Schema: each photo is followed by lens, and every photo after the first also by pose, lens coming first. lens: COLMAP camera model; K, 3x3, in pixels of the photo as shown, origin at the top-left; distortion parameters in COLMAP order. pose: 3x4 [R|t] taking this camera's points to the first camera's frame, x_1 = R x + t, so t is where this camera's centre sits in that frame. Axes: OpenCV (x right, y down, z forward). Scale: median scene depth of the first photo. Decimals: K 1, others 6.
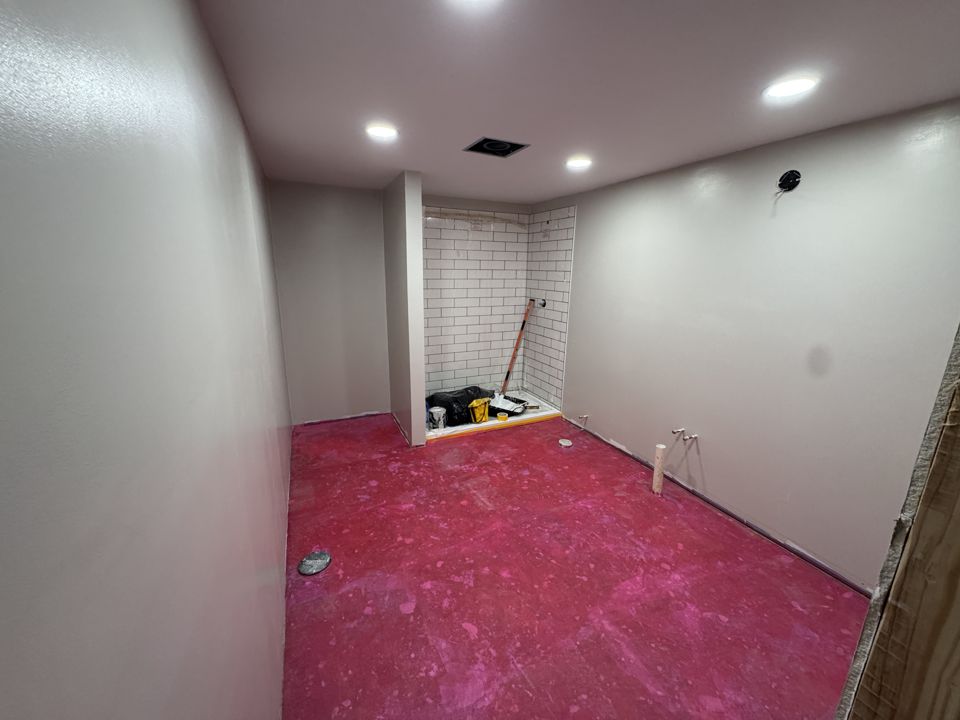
lens RADIAL K [[381.3, 0, 483.2], [0, 381.3, 362.7], [0, 0, 1]] dist [-0.001829, 0.000430]
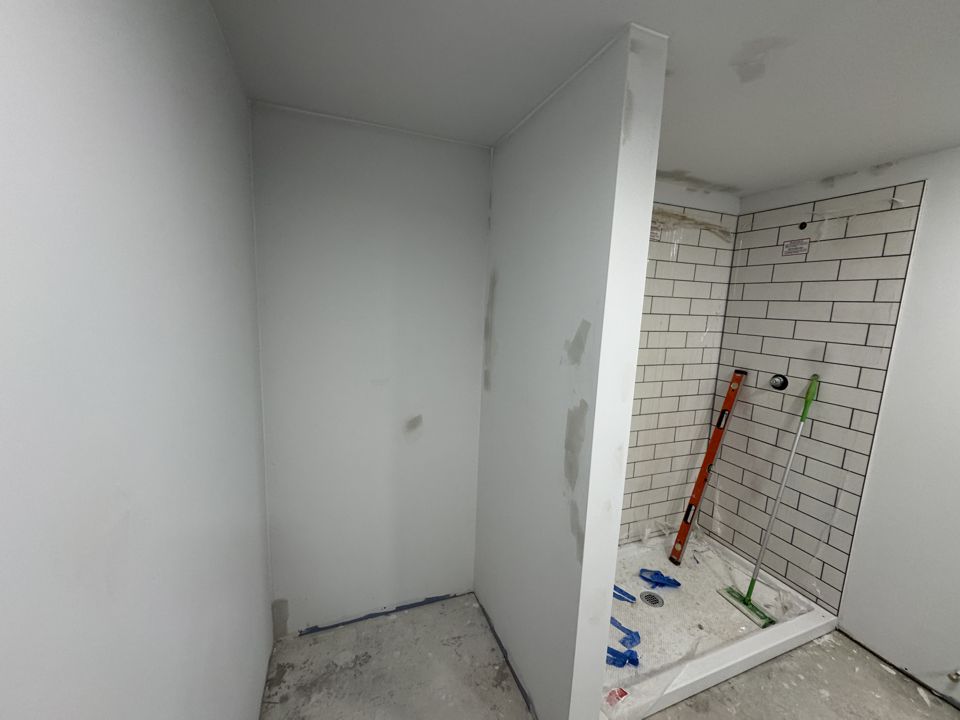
lens RADIAL K [[381.3, 0, 478.7], [0, 381.3, 359.6], [0, 0, 1]] dist [-0.001829, 0.000430]
pose [[0.996019, 0.033534, -0.082595, -0.194702], [-0.041526, 0.994415, -0.097030, -0.116956], [0.078880, 0.100073, 0.991848, 0.450517]]
